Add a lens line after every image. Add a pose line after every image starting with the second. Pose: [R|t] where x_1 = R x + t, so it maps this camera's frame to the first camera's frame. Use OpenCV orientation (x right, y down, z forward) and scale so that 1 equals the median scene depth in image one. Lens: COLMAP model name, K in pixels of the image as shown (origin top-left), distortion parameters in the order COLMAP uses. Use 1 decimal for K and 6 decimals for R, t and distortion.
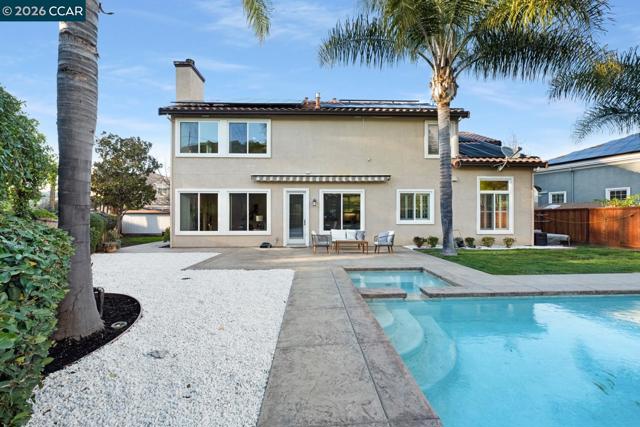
lens RADIAL K [[253.7, 0, 320.9], [0, 253.7, 211.5], [0, 0, 1]] dist [-0.000128, 0.000075]
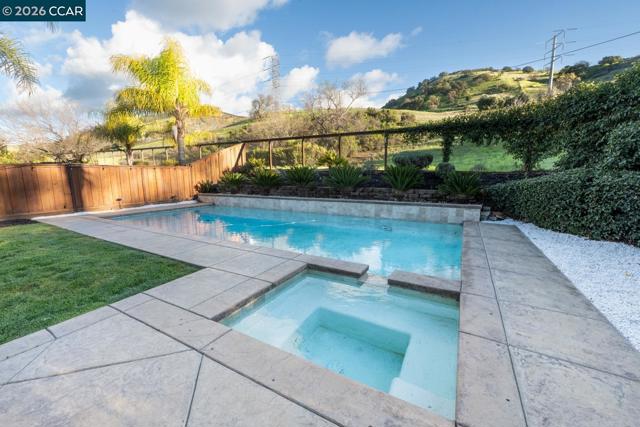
lens RADIAL K [[253.7, 0, 320.3], [0, 253.7, 213.9], [0, 0, 1]] dist [-0.000128, 0.000075]
pose [[-0.847388, -0.079116, 0.525047, 0.147749], [0.002695, 0.988184, 0.153251, 0.017827], [-0.530967, 0.131278, -0.837162, 2.059990]]
